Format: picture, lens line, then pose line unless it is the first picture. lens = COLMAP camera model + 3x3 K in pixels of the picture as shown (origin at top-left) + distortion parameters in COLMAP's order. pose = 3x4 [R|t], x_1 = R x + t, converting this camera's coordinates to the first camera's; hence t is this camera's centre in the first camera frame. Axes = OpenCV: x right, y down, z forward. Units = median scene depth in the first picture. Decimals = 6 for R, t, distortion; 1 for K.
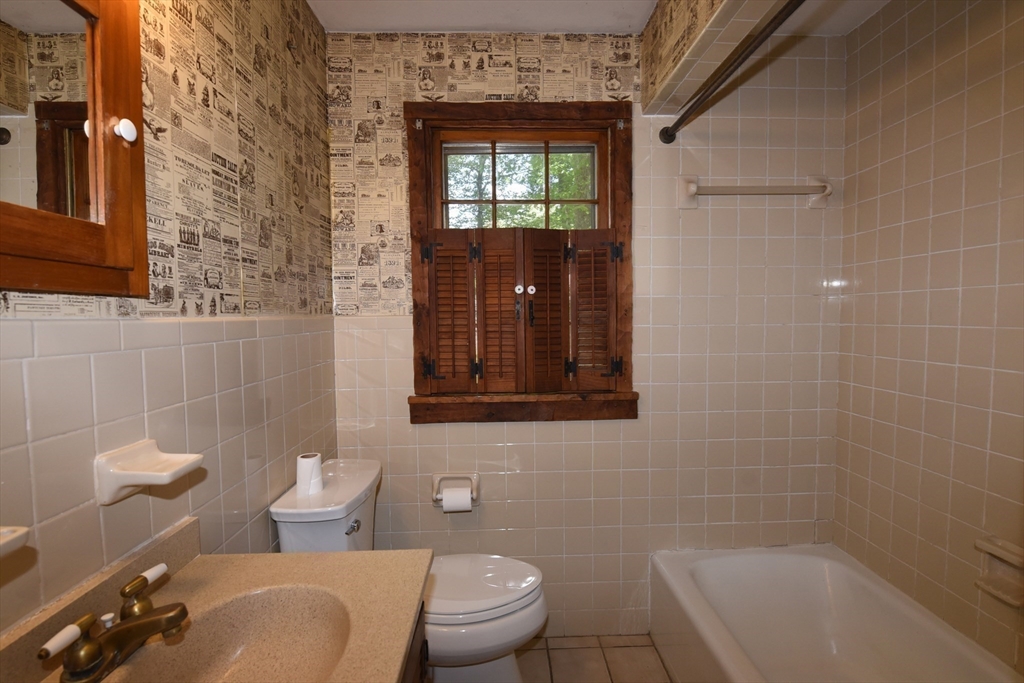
lens RADIAL K [[492.6, 0, 514.6], [0, 492.6, 335.6], [0, 0, 1]] dist [-0.010443, -0.003989]
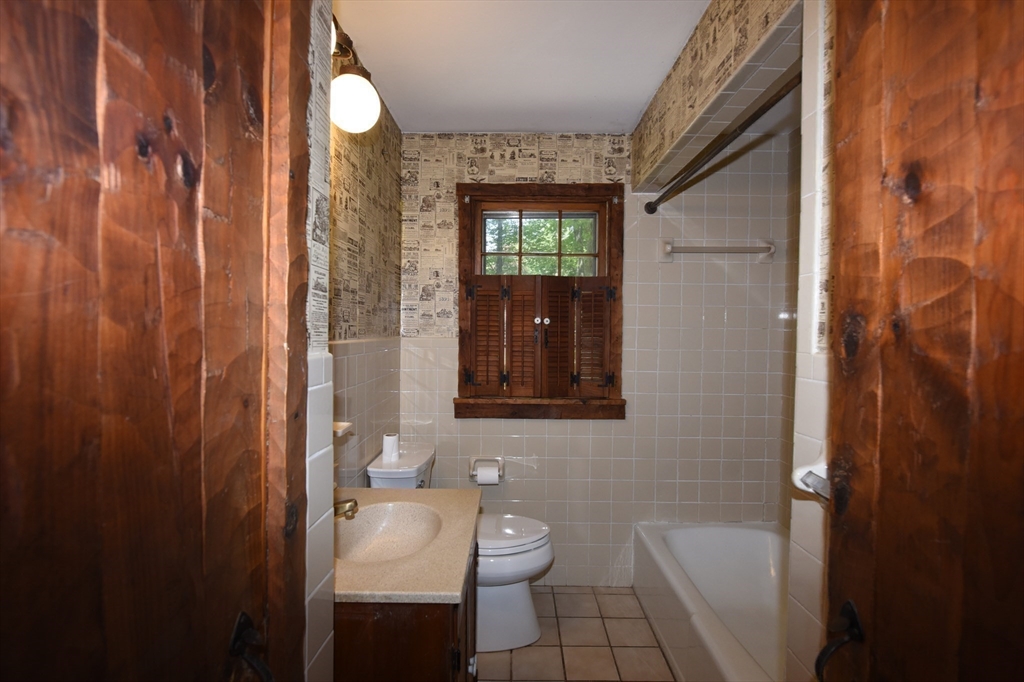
lens RADIAL K [[492.6, 0, 503.6], [0, 492.6, 343.7], [0, 0, 1]] dist [-0.010443, -0.003989]
pose [[0.998564, 0.021229, -0.049188, -0.015930], [-0.021892, 0.999676, -0.012988, -0.010805], [0.048896, 0.014046, 0.998705, -0.353972]]
